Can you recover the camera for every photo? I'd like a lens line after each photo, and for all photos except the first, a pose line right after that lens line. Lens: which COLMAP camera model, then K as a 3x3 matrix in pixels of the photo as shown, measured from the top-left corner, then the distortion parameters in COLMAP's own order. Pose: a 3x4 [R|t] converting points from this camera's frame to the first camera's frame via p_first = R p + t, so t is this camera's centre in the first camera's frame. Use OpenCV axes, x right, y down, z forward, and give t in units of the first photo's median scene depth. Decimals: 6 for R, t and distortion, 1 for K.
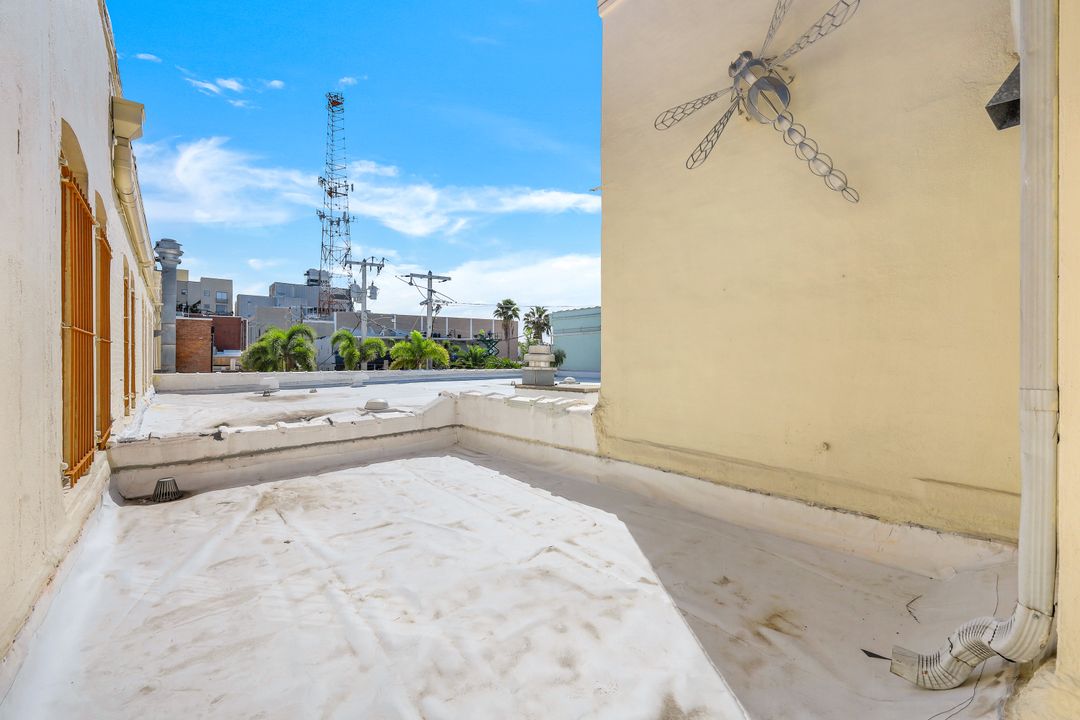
lens RADIAL K [[418.9, 0, 538.3], [0, 418.9, 359.7], [0, 0, 1]] dist [0.000118, 0.000193]
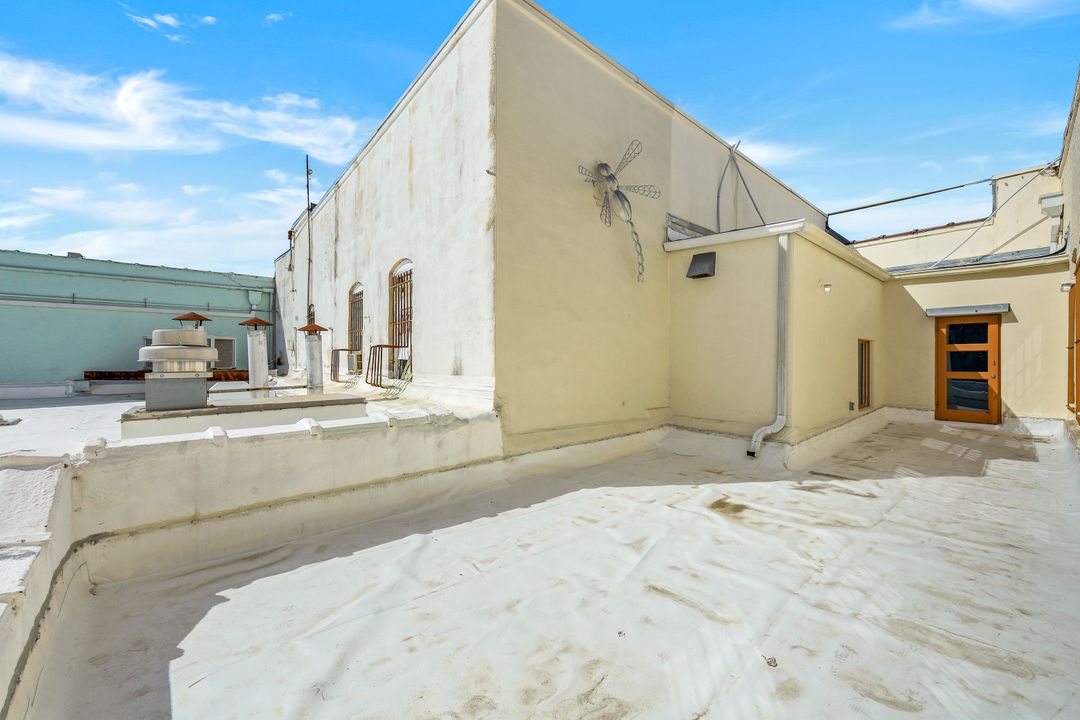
lens RADIAL K [[418.9, 0, 539.6], [0, 418.9, 360.7], [0, 0, 1]] dist [0.000118, 0.000193]
pose [[0.010831, -0.002540, 0.999938, -1.130165], [0.000724, 0.999997, 0.002532, 0.004319], [-0.999941, 0.000696, 0.010833, 1.250000]]
